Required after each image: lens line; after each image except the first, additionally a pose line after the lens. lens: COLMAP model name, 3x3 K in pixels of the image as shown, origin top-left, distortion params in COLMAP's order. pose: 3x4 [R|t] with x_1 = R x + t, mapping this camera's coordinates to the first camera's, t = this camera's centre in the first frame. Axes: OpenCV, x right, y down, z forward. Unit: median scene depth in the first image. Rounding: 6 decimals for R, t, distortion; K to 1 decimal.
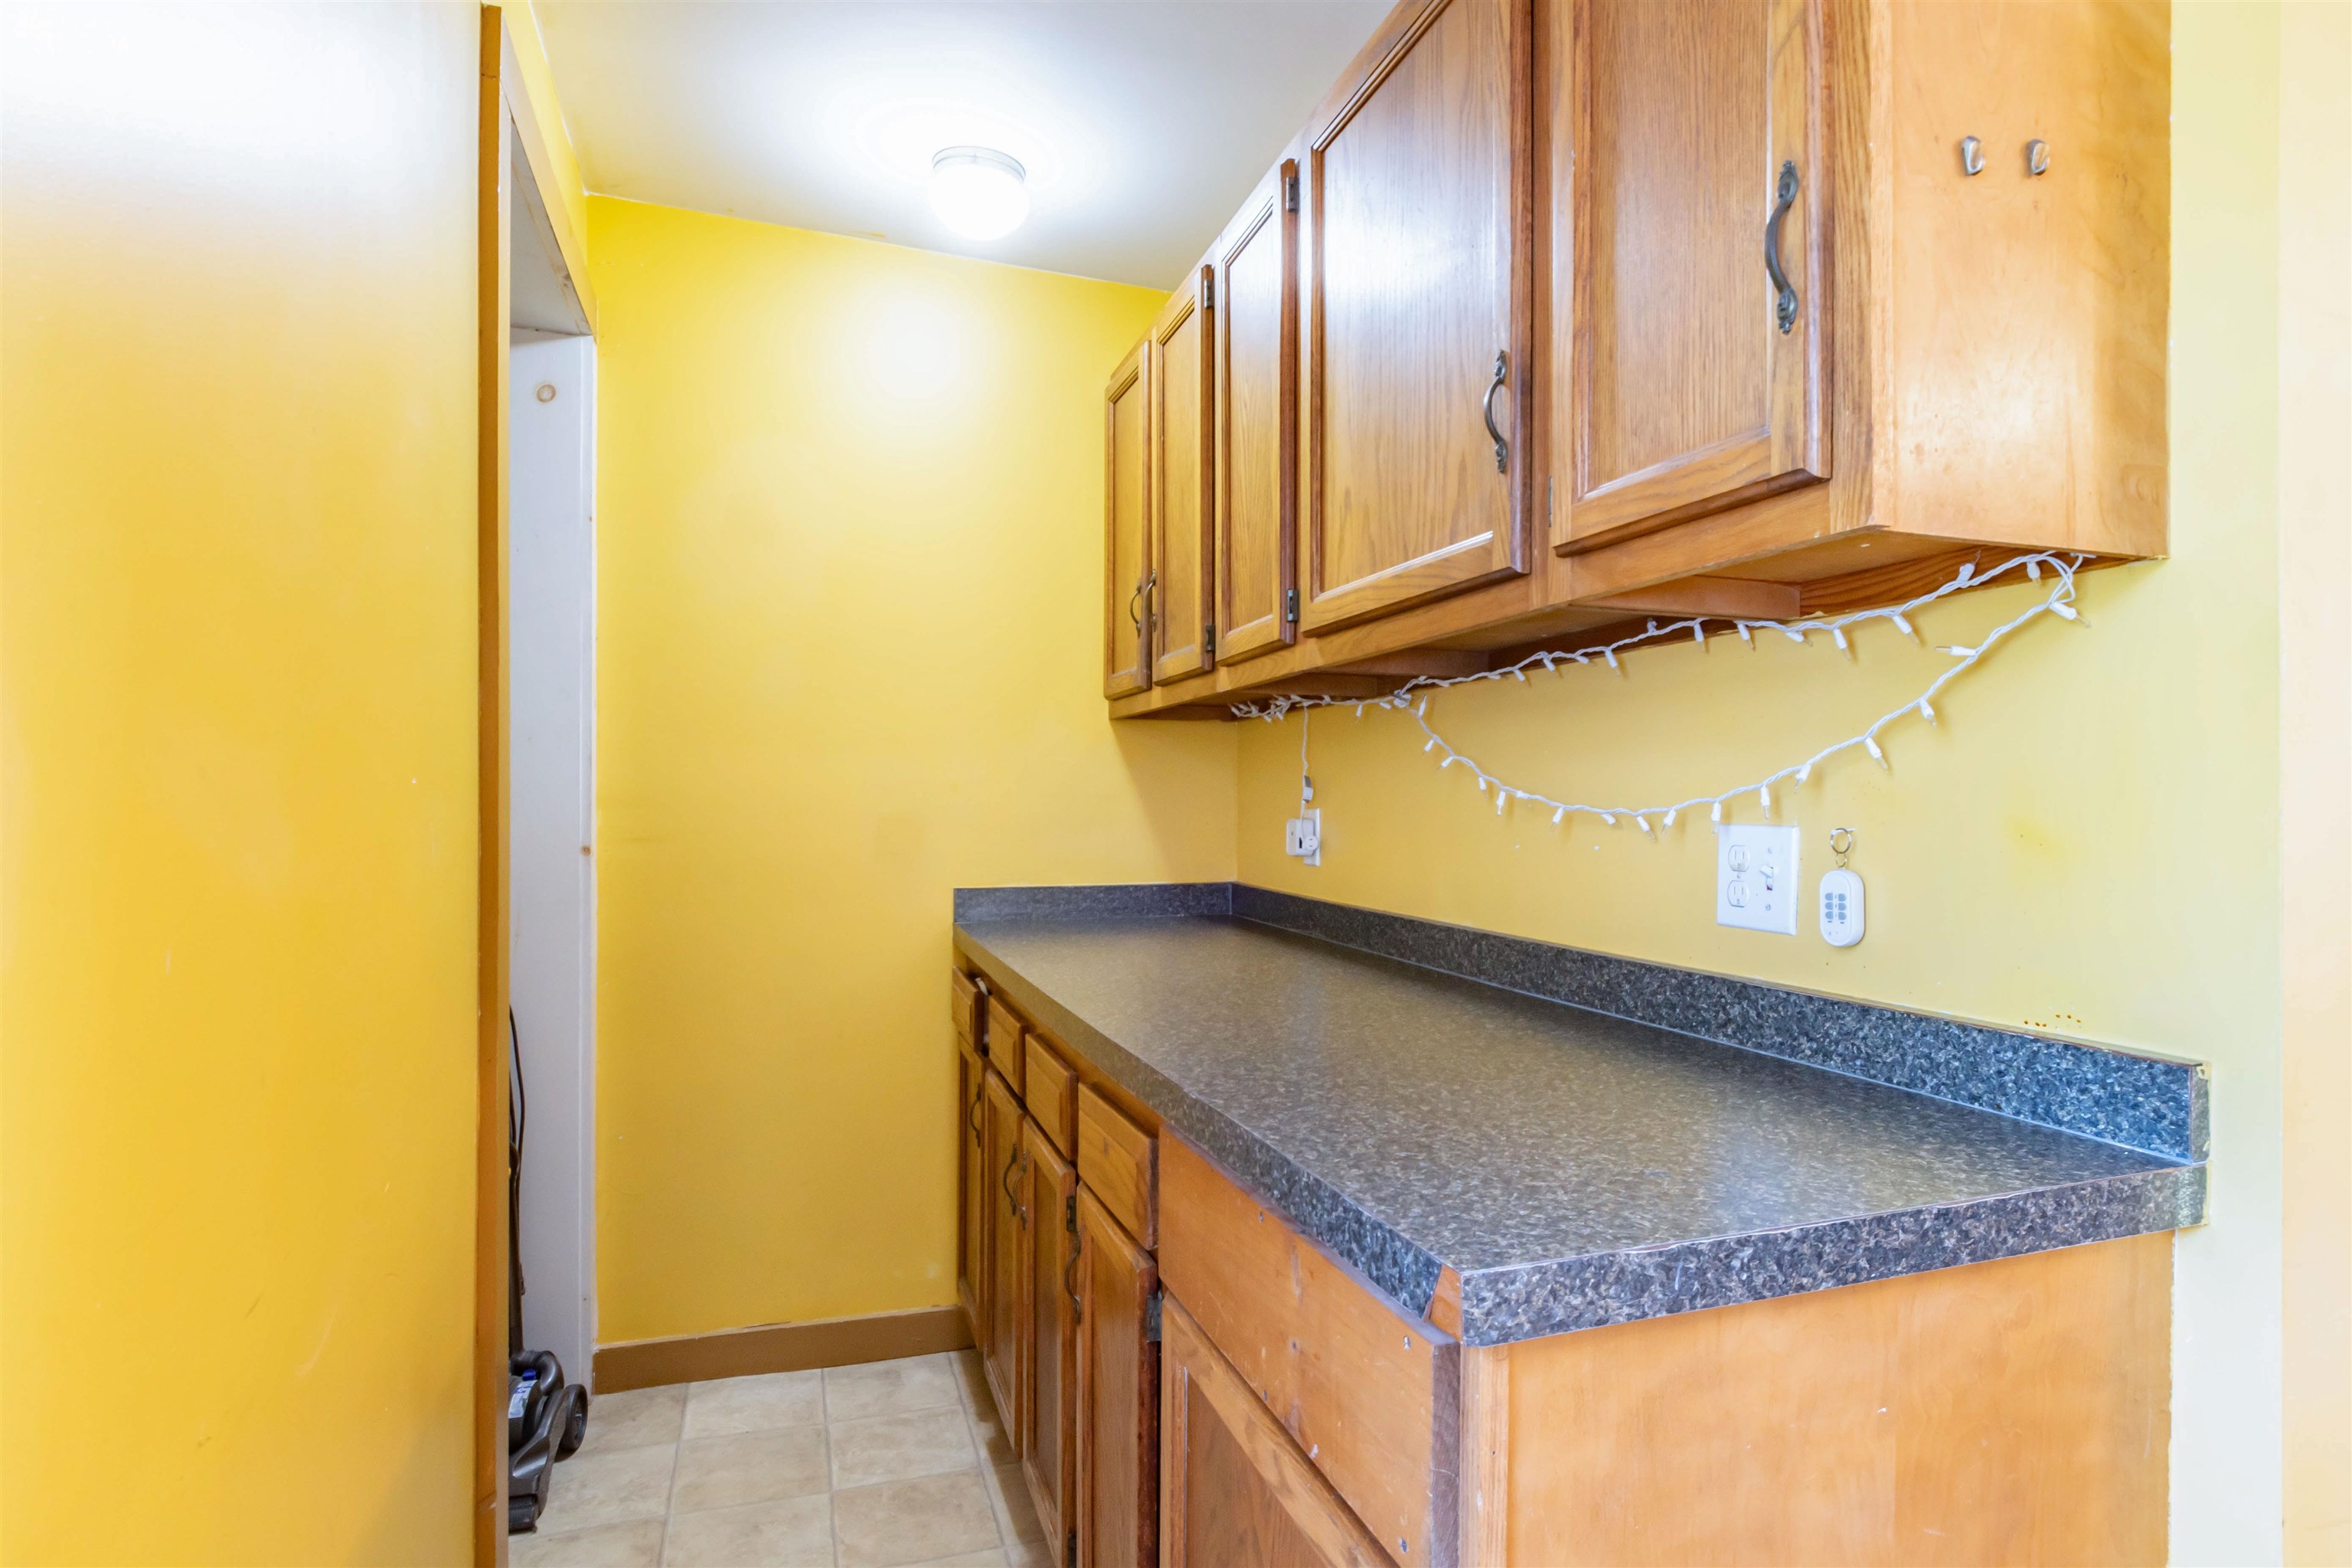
lens RADIAL K [[1273.6, 0, 1234.5], [0, 1273.6, 798.3], [0, 0, 1]] dist [-0.001697, -0.000395]
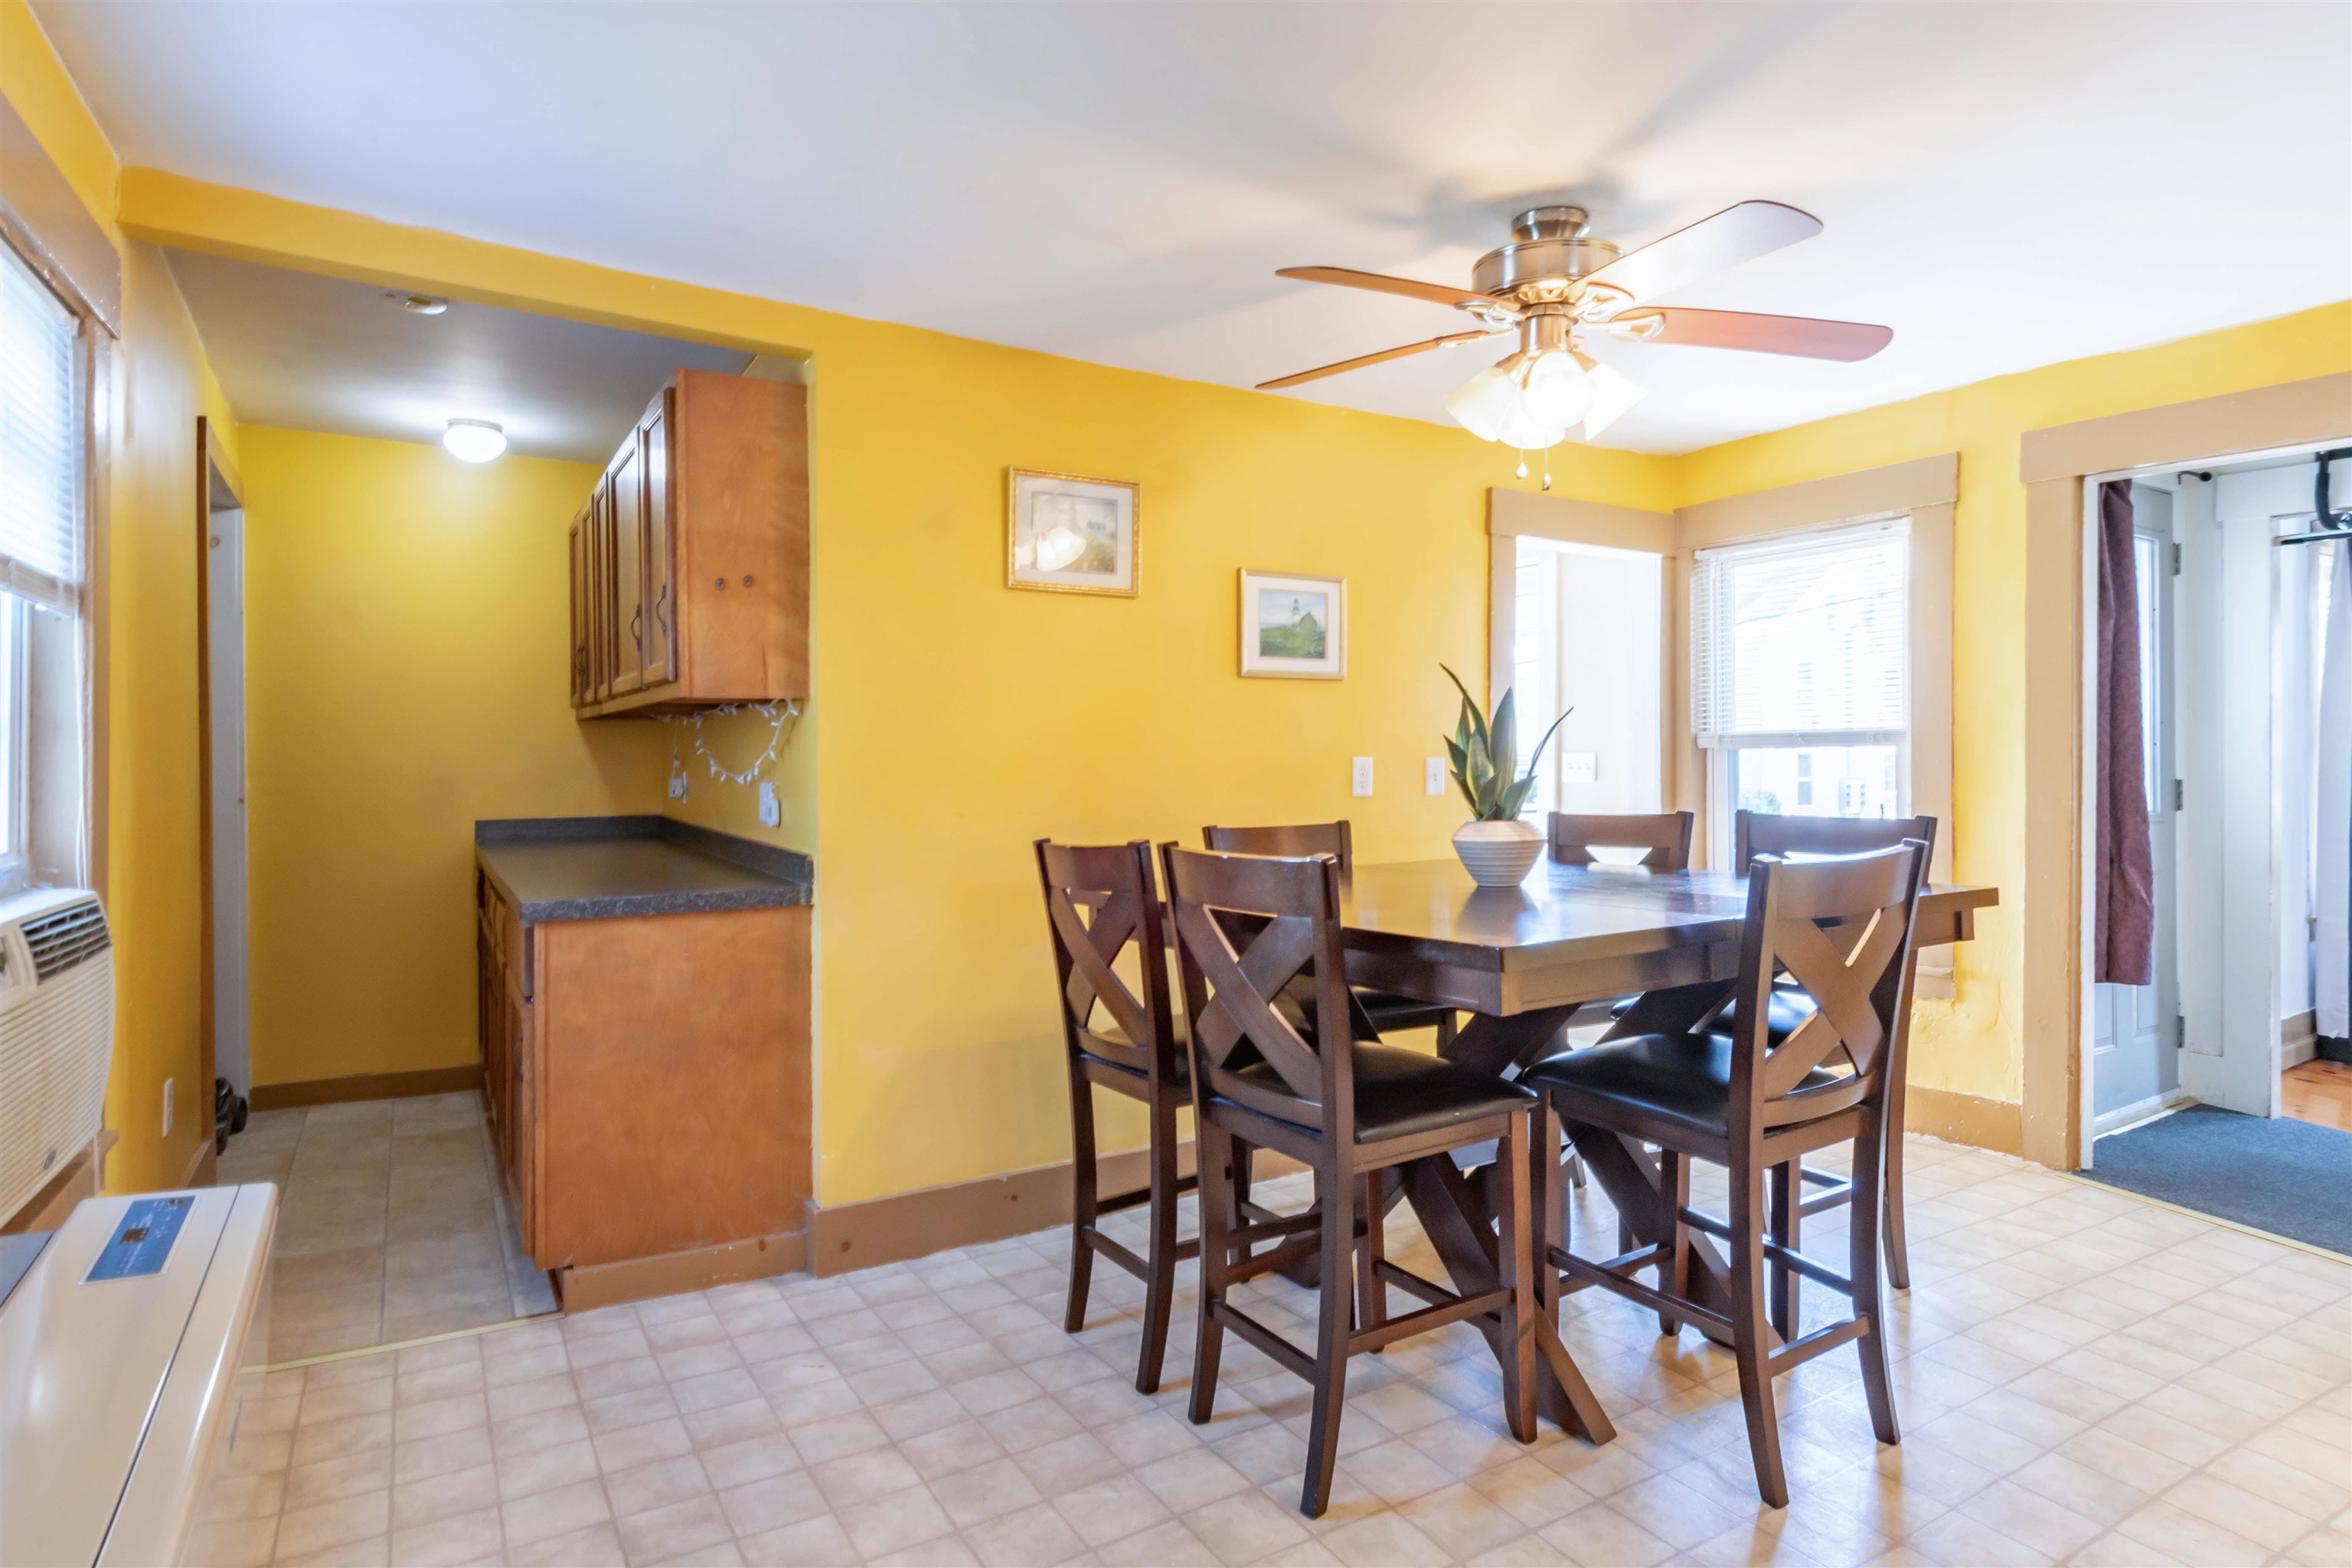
lens RADIAL K [[1246.3, 0, 1126.4], [0, 1246.3, 762.7], [0, 0, 1]] dist [-0.000143, -0.000782]
pose [[0.985382, -0.005299, 0.170275, 0.414107], [0.003621, 0.999942, 0.010164, -0.024804], [-0.170319, -0.009398, 0.985344, -0.932934]]
